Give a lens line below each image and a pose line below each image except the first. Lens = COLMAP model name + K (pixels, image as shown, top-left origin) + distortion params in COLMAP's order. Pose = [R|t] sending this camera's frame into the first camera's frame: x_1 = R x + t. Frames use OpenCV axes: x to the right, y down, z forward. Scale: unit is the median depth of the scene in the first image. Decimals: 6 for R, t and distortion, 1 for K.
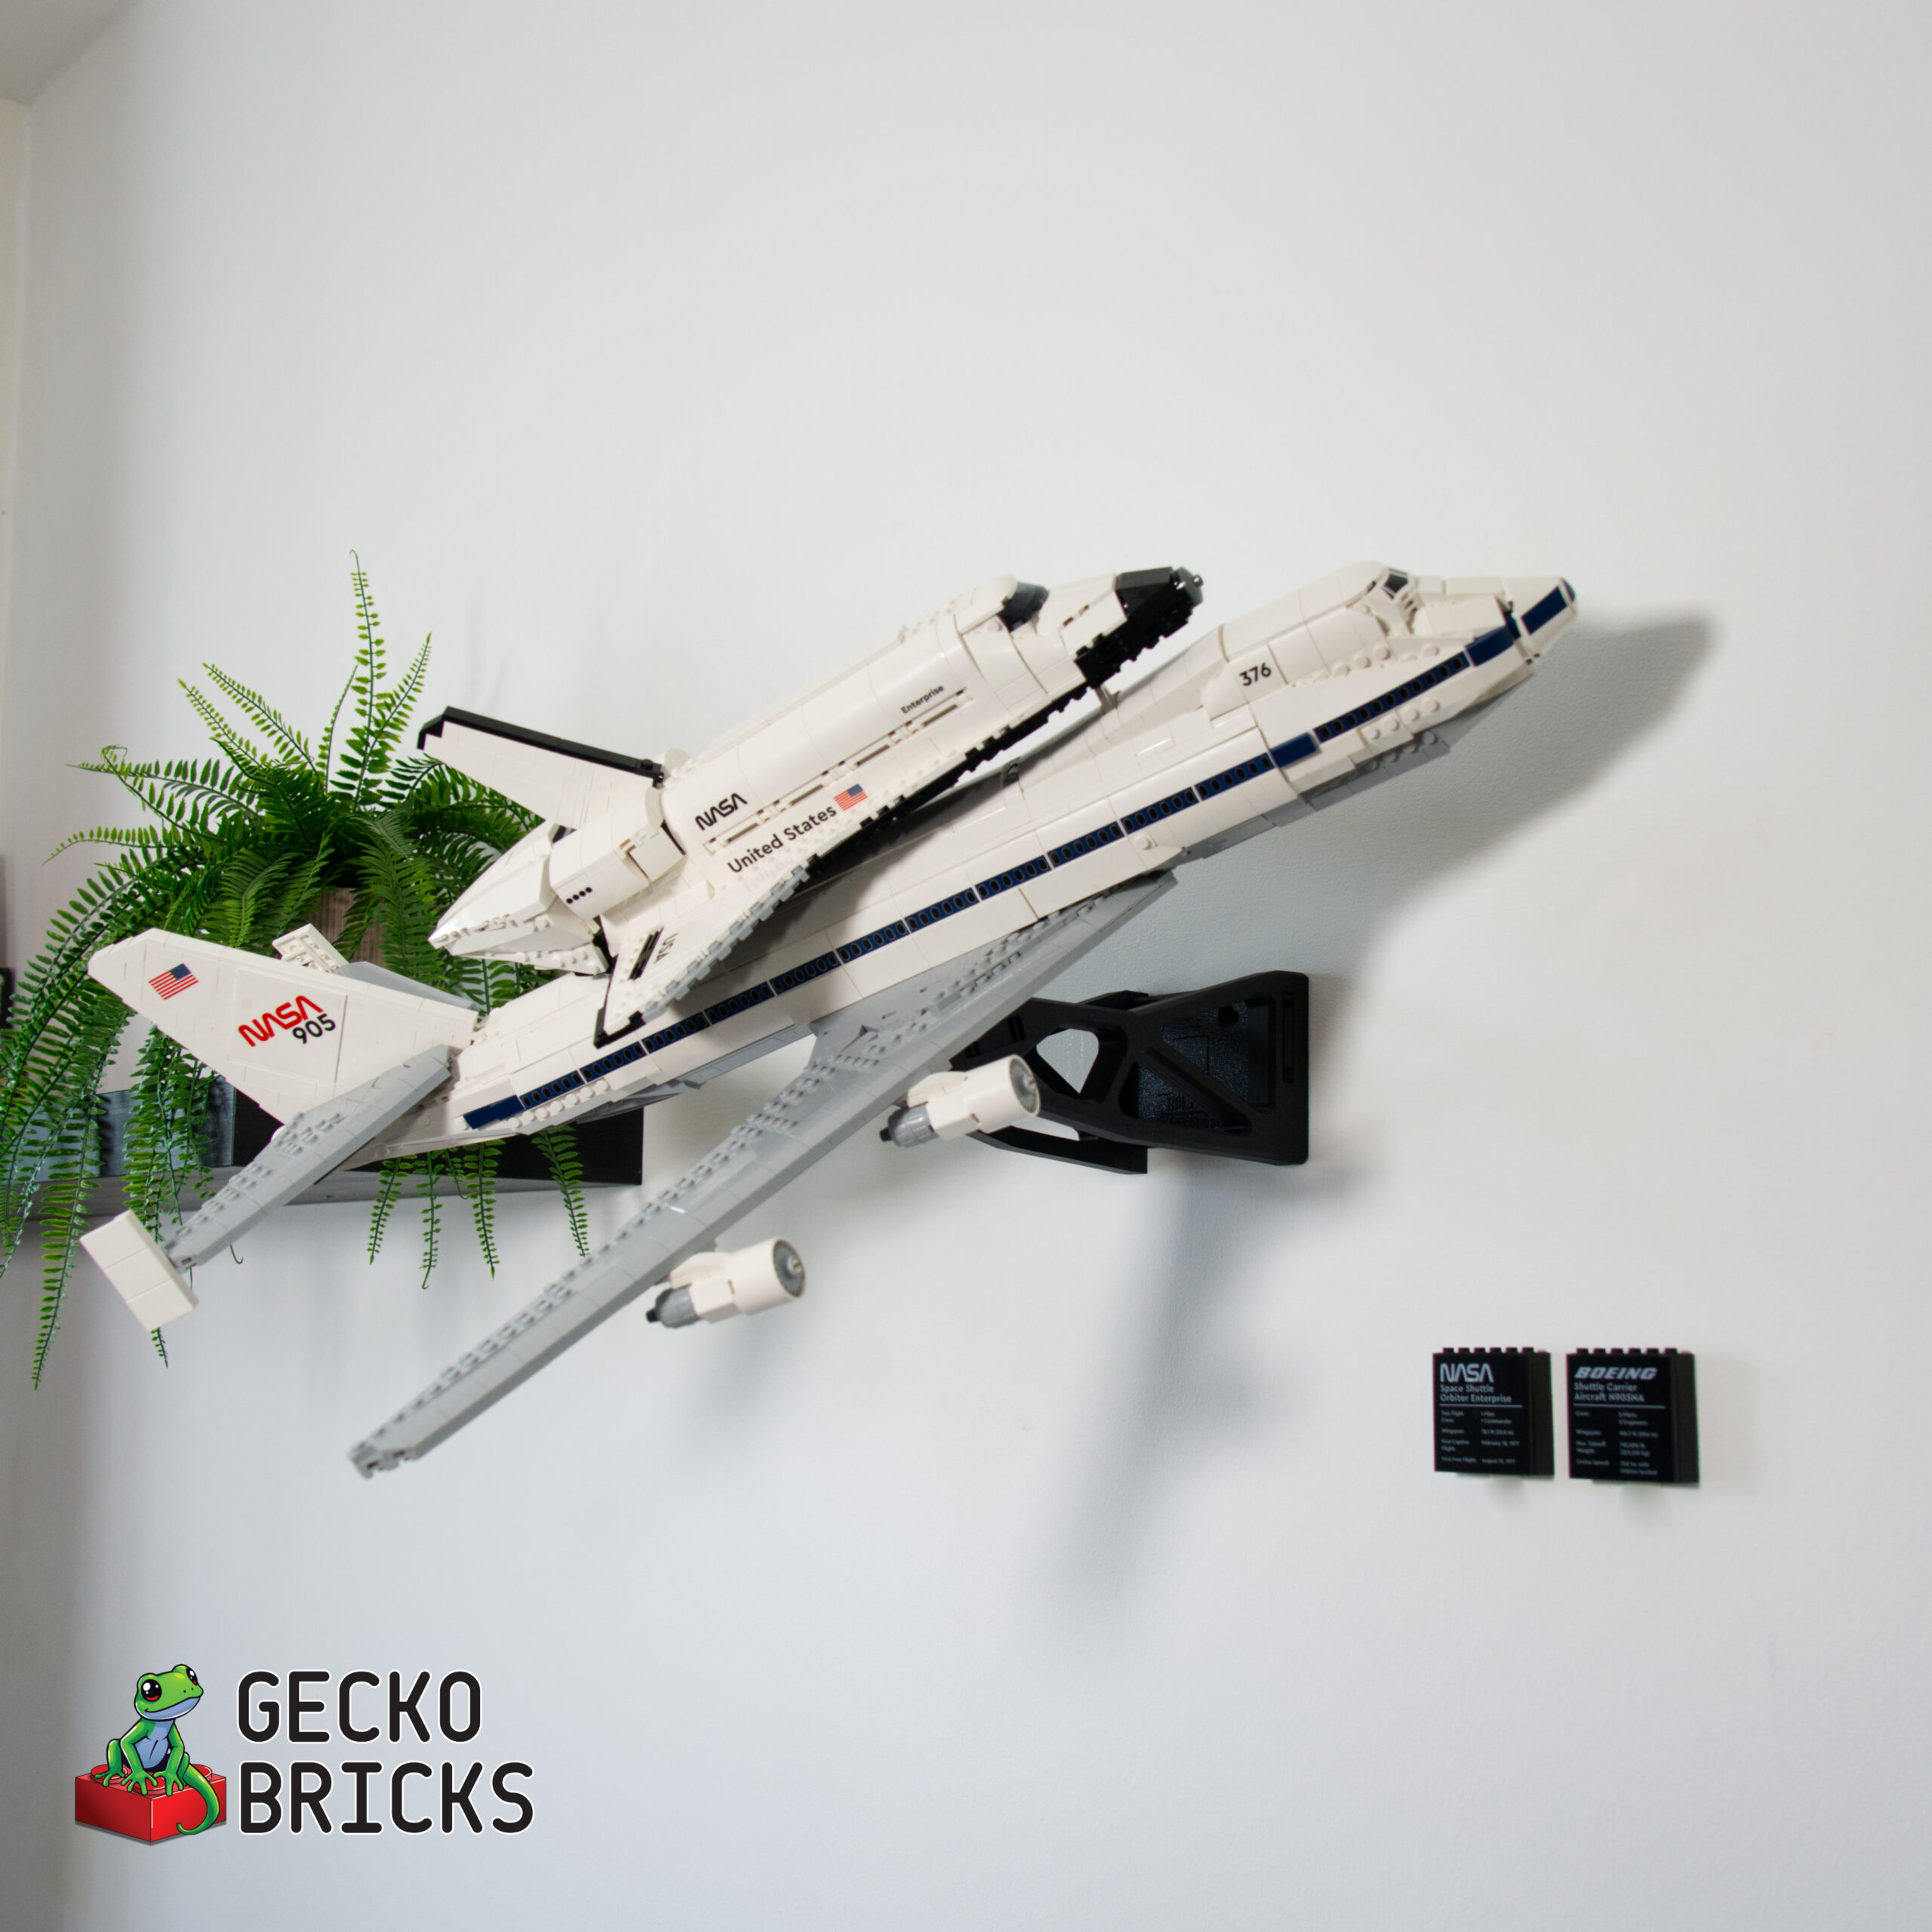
lens RADIAL K [[2517.0, 0, 966.0], [0, 2517.0, 966.0], [0, 0, 1]] dist [-0.277666, 1.223171]
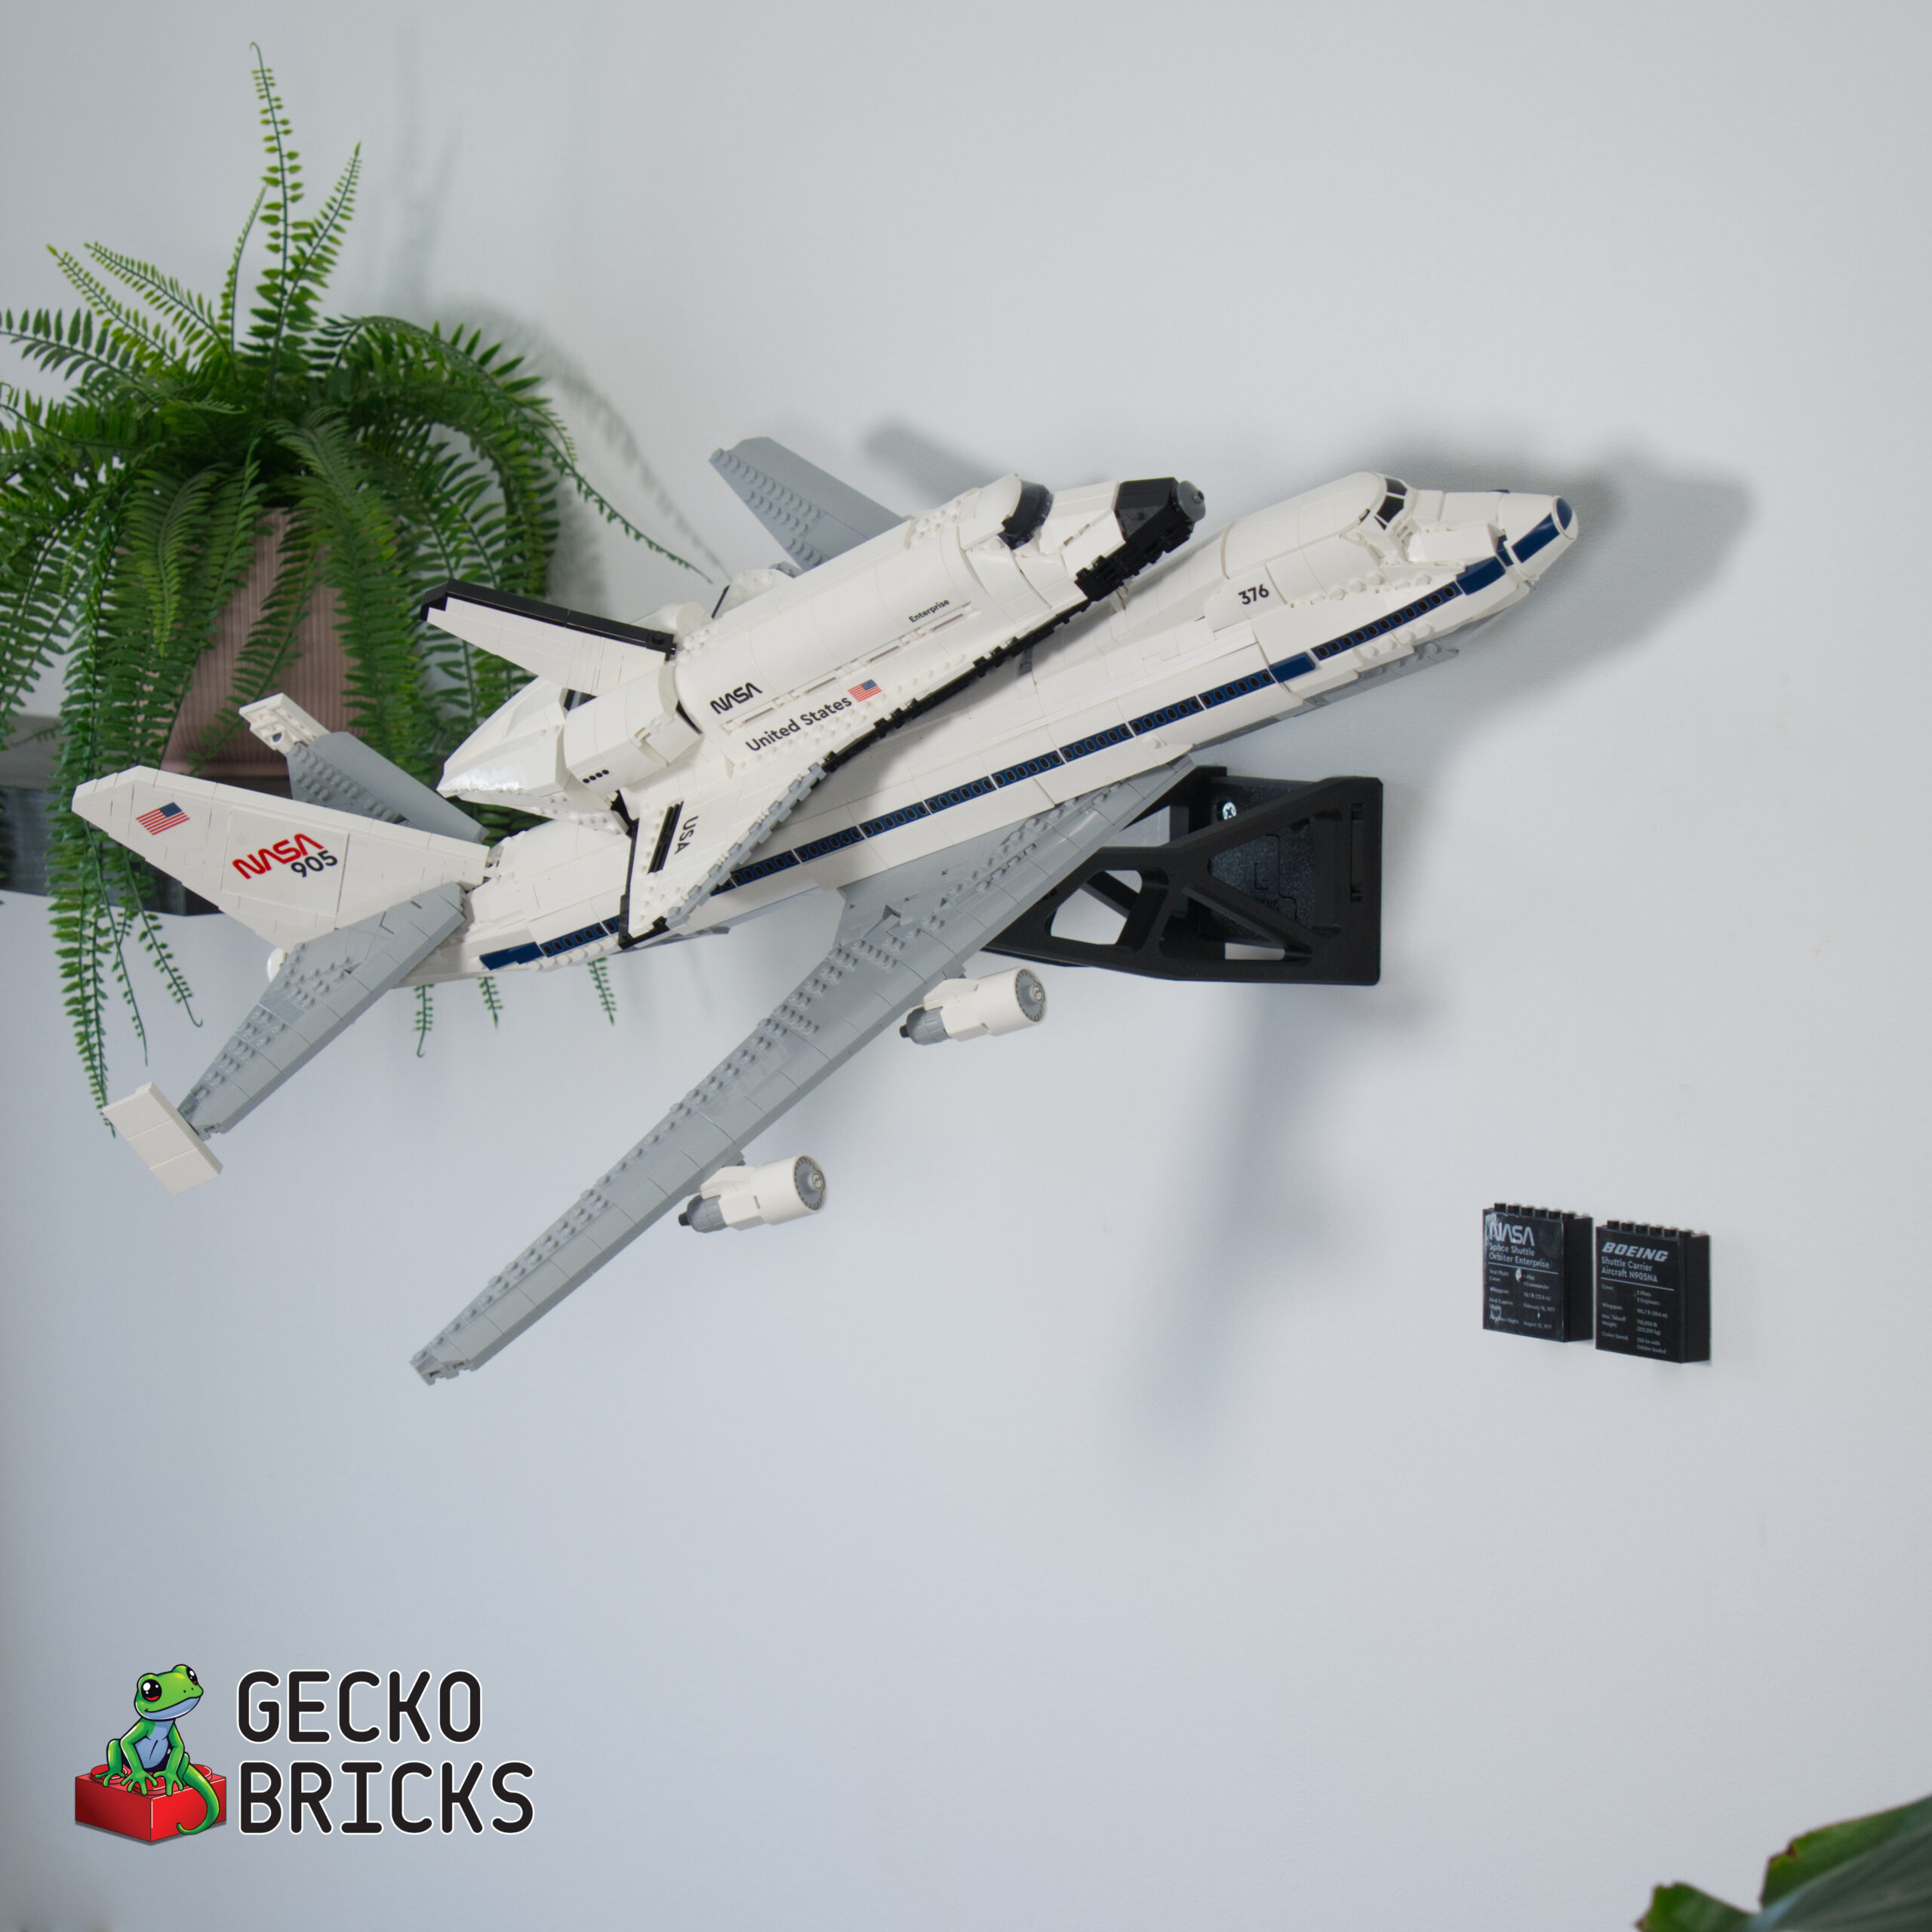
lens RADIAL K [[5493.4, 0, 966.0], [0, 5493.4, 966.0], [0, 0, 1]] dist [0.383245, -8.944961]
pose [[0.997038, -0.009753, -0.076283, 0.157536], [0.026960, 0.973303, 0.227935, -0.450665], [0.072024, -0.229316, 0.970684, -1.127353]]
